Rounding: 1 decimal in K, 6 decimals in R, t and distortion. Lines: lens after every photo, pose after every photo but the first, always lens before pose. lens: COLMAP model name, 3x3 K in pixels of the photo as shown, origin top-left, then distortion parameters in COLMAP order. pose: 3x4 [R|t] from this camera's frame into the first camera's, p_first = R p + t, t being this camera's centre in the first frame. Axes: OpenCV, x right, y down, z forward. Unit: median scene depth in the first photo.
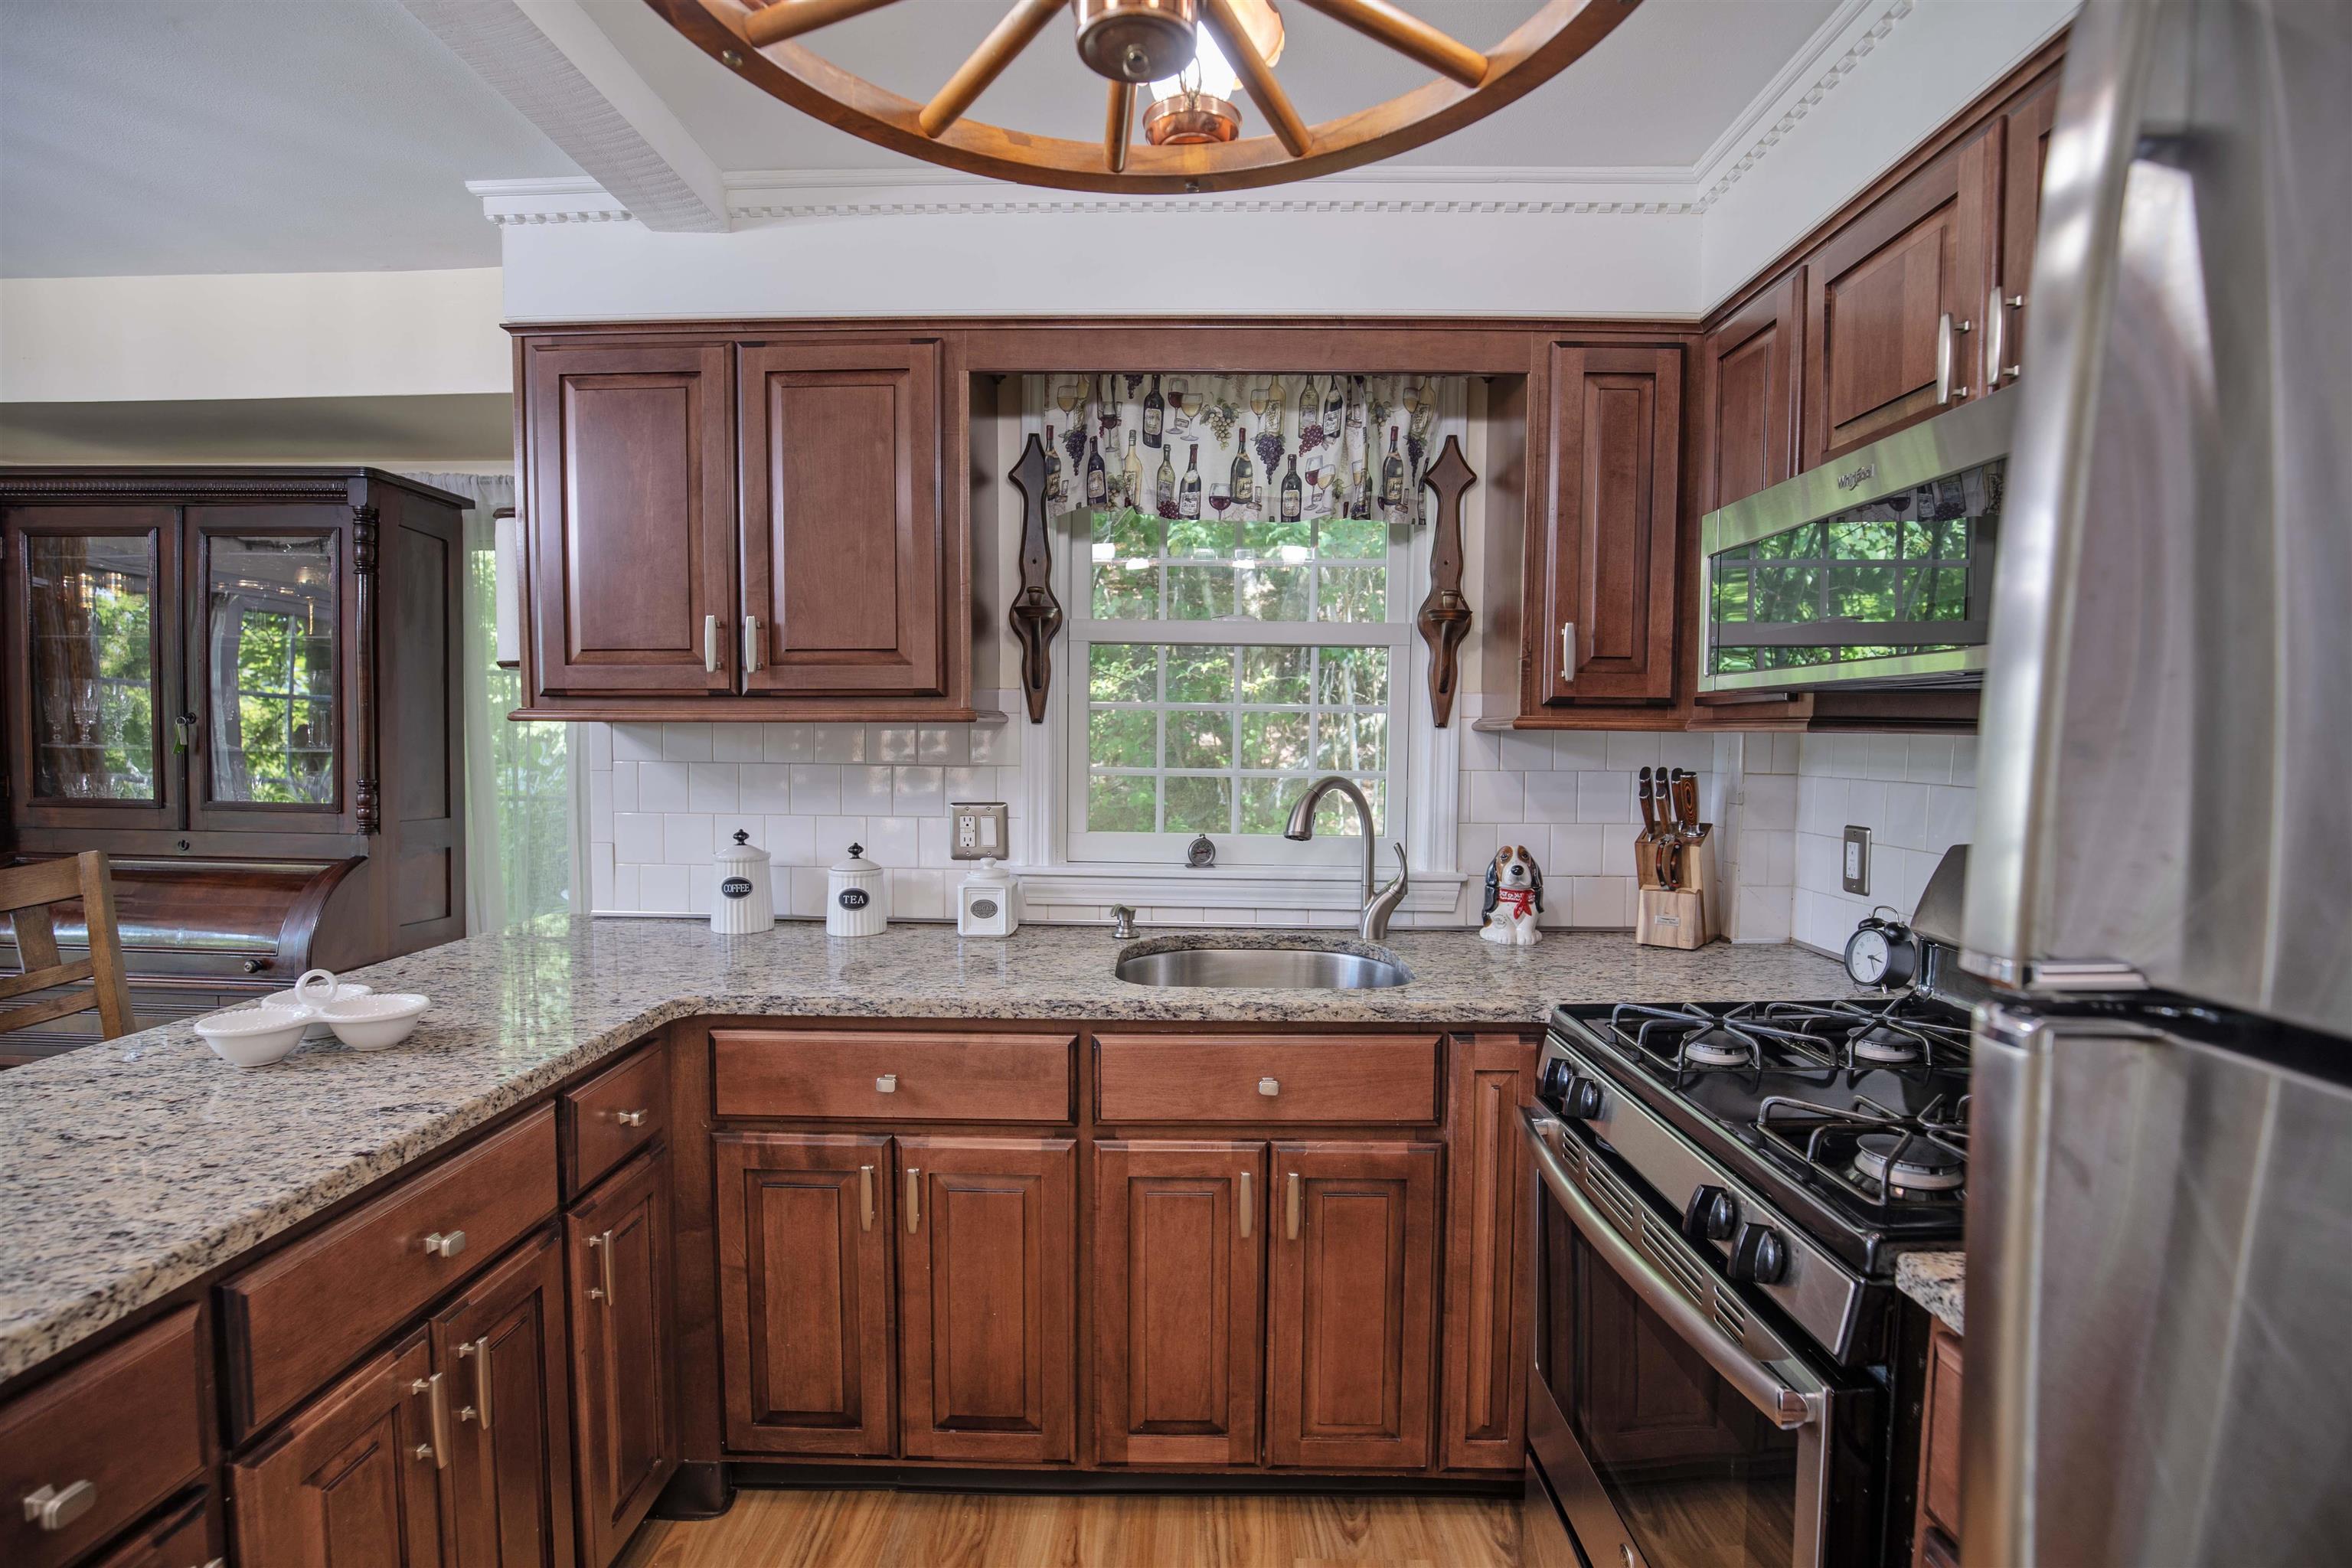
lens RADIAL K [[1086.6, 0, 1184.5], [0, 1086.6, 795.8], [0, 0, 1]] dist [-0.028148, 0.002033]
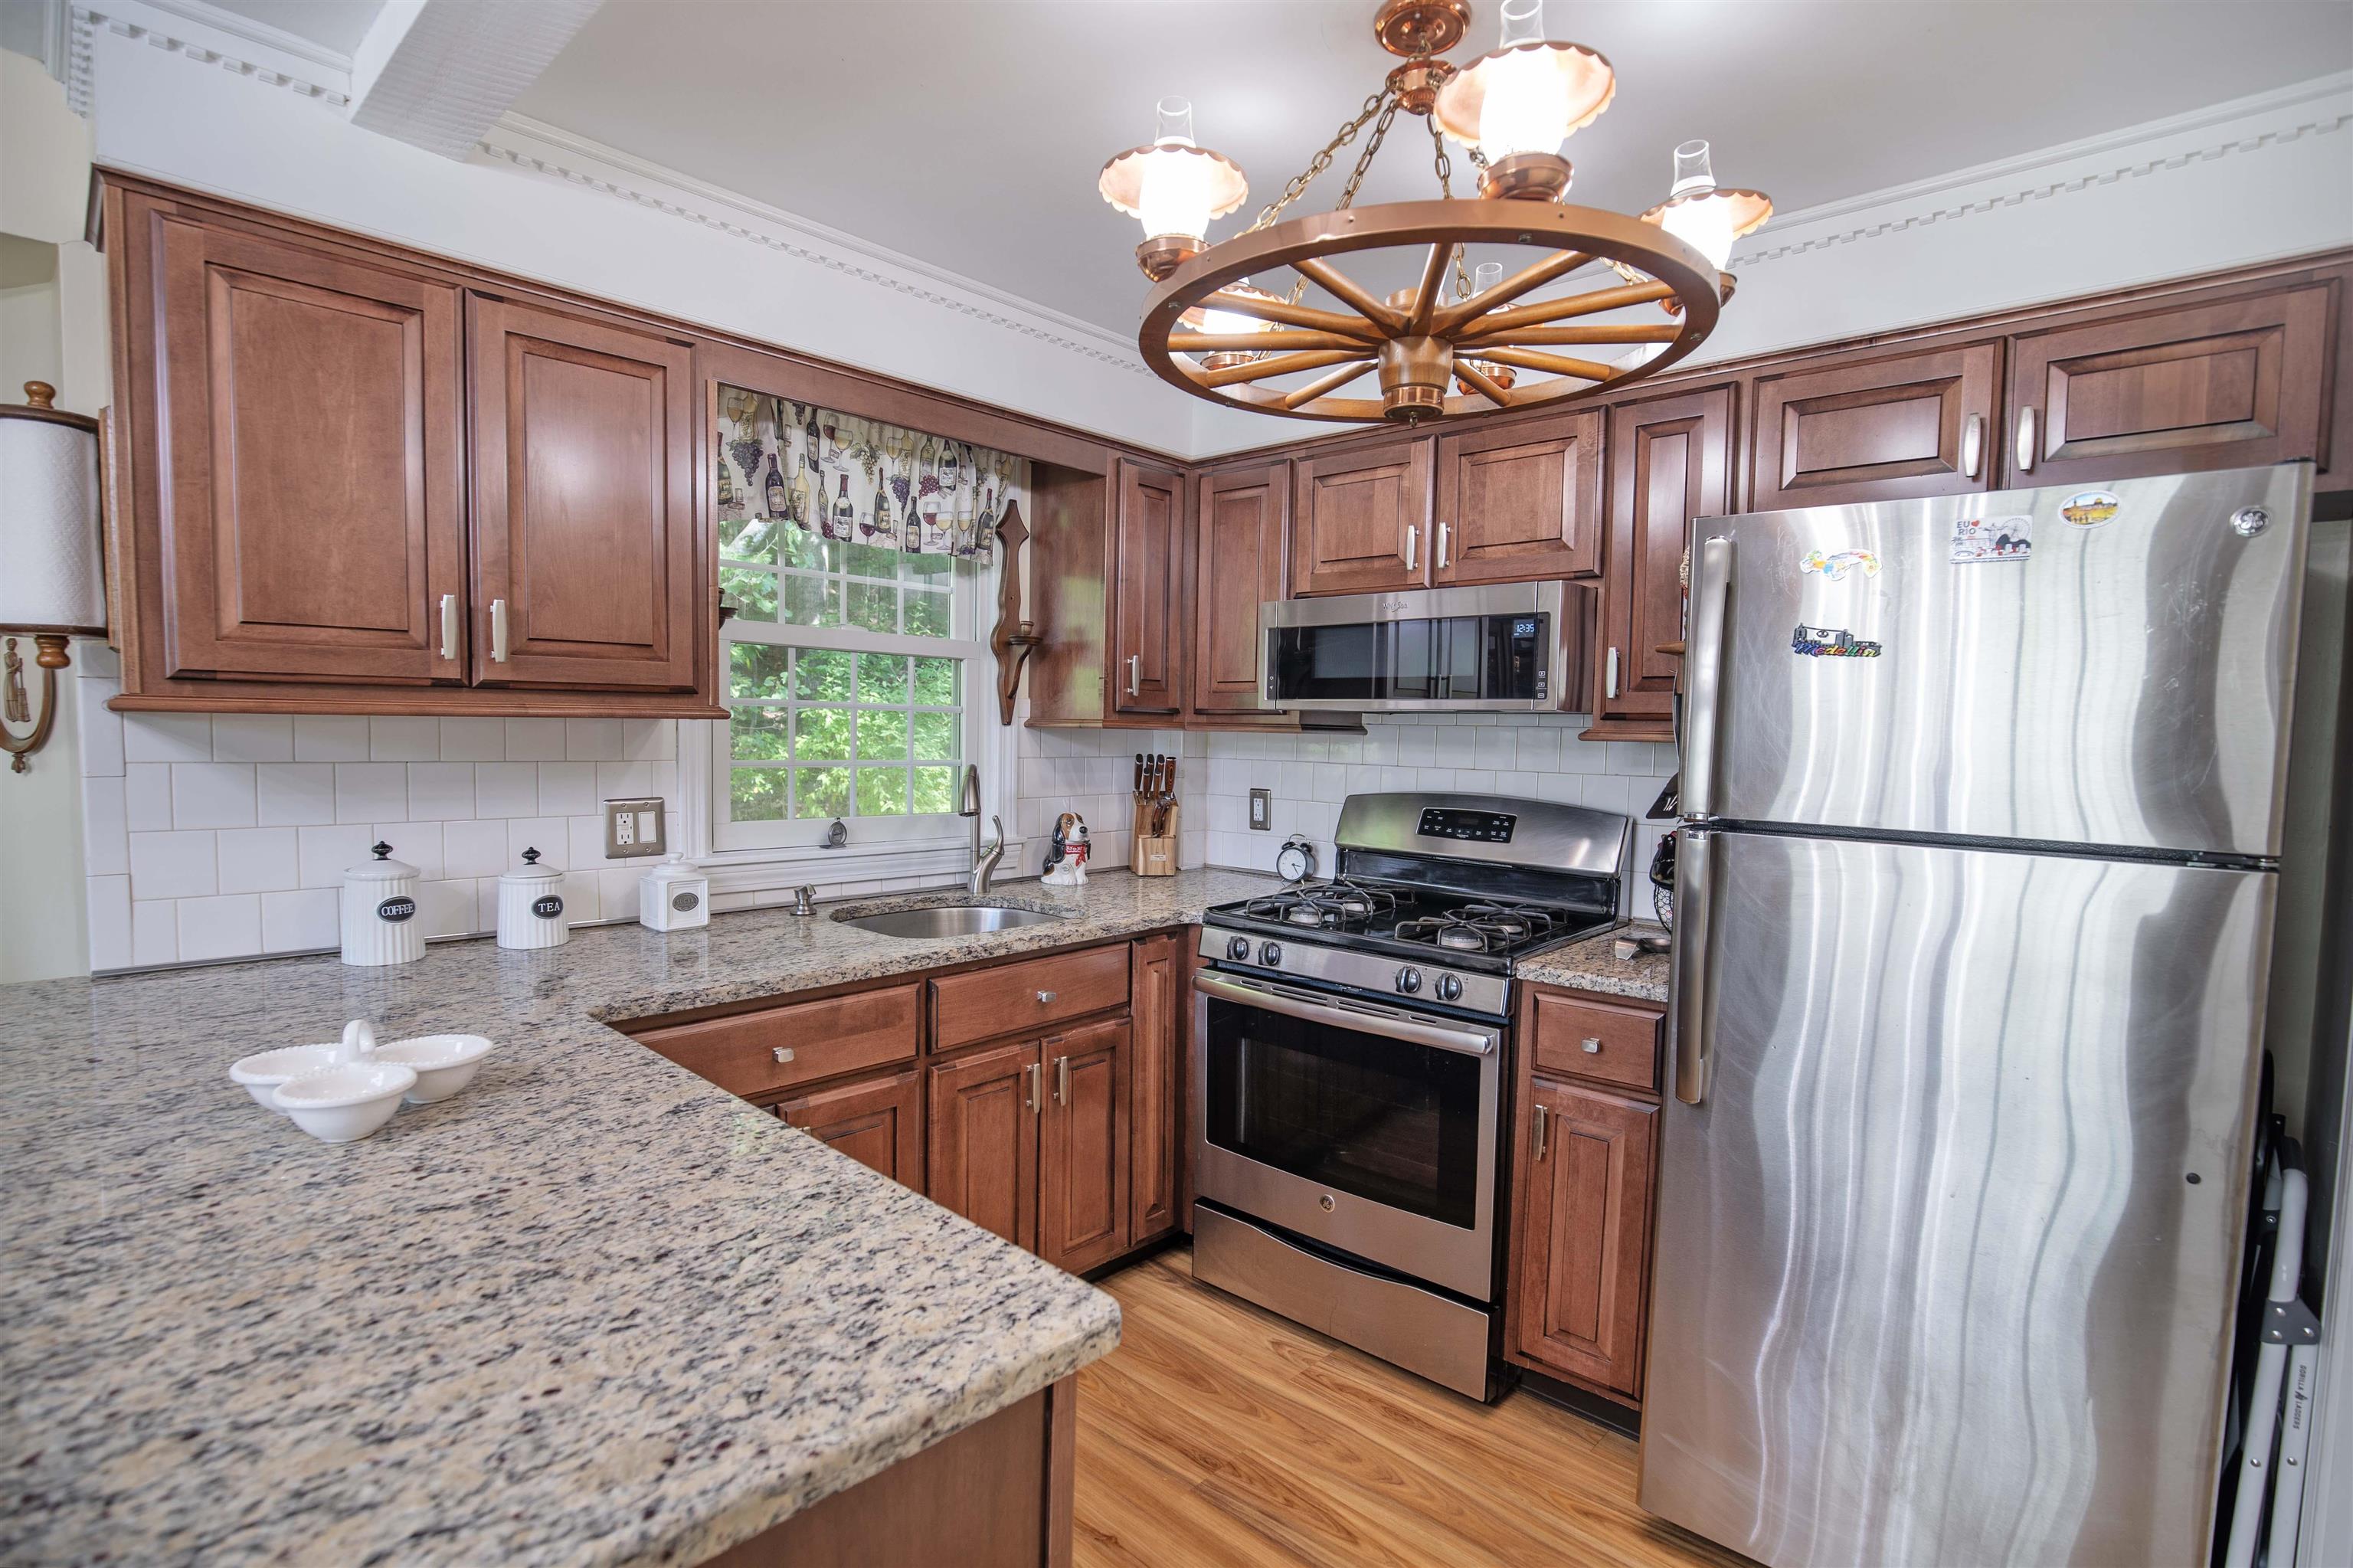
lens RADIAL K [[1087.1, 0, 1168.9], [0, 1087.1, 789.3], [0, 0, 1]] dist [-0.028148, 0.002033]
pose [[0.678000, -0.035941, 0.734183, -0.611955], [0.028970, 0.999334, 0.022168, -0.010097], [-0.734491, 0.006239, 0.678590, -0.018134]]
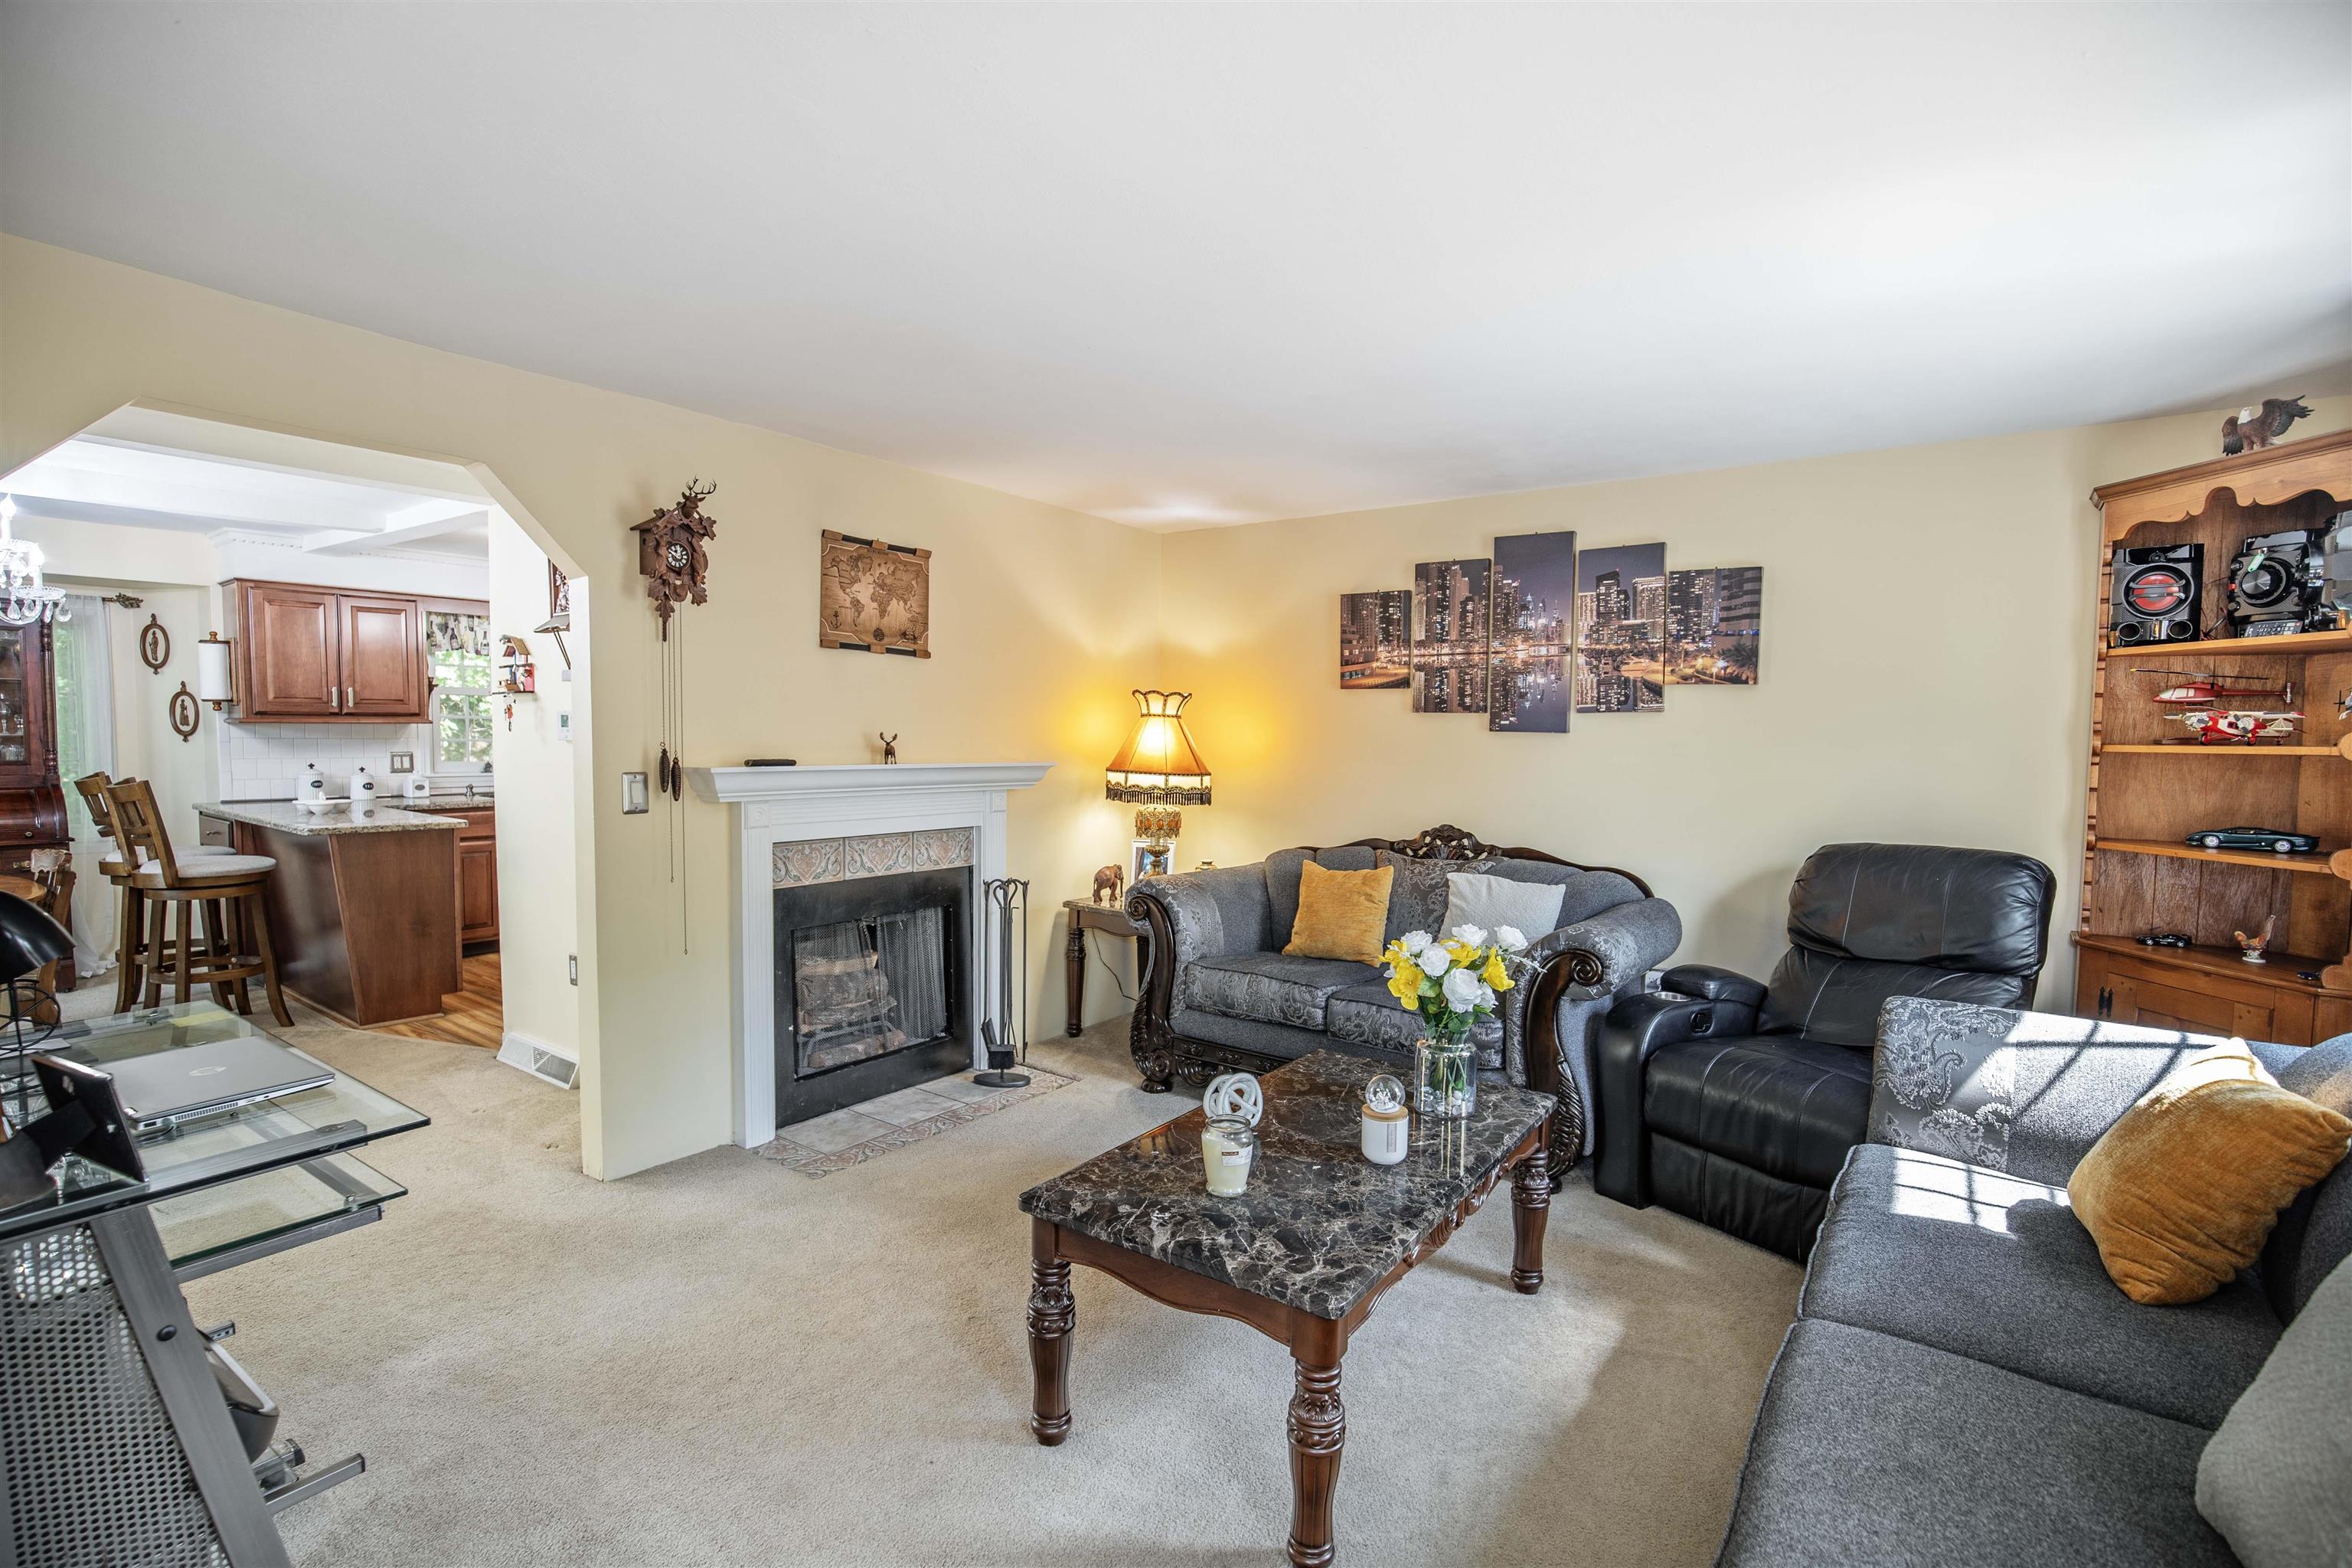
lens RADIAL K [[1086.6, 0, 1187.2], [0, 1086.6, 794.3], [0, 0, 1]] dist [-0.028148, 0.002033]
pose [[0.573496, -0.050507, 0.817650, -1.340214], [0.038880, 0.998651, 0.034418, 0.102602], [-0.818285, 0.012052, 0.574686, -2.302815]]
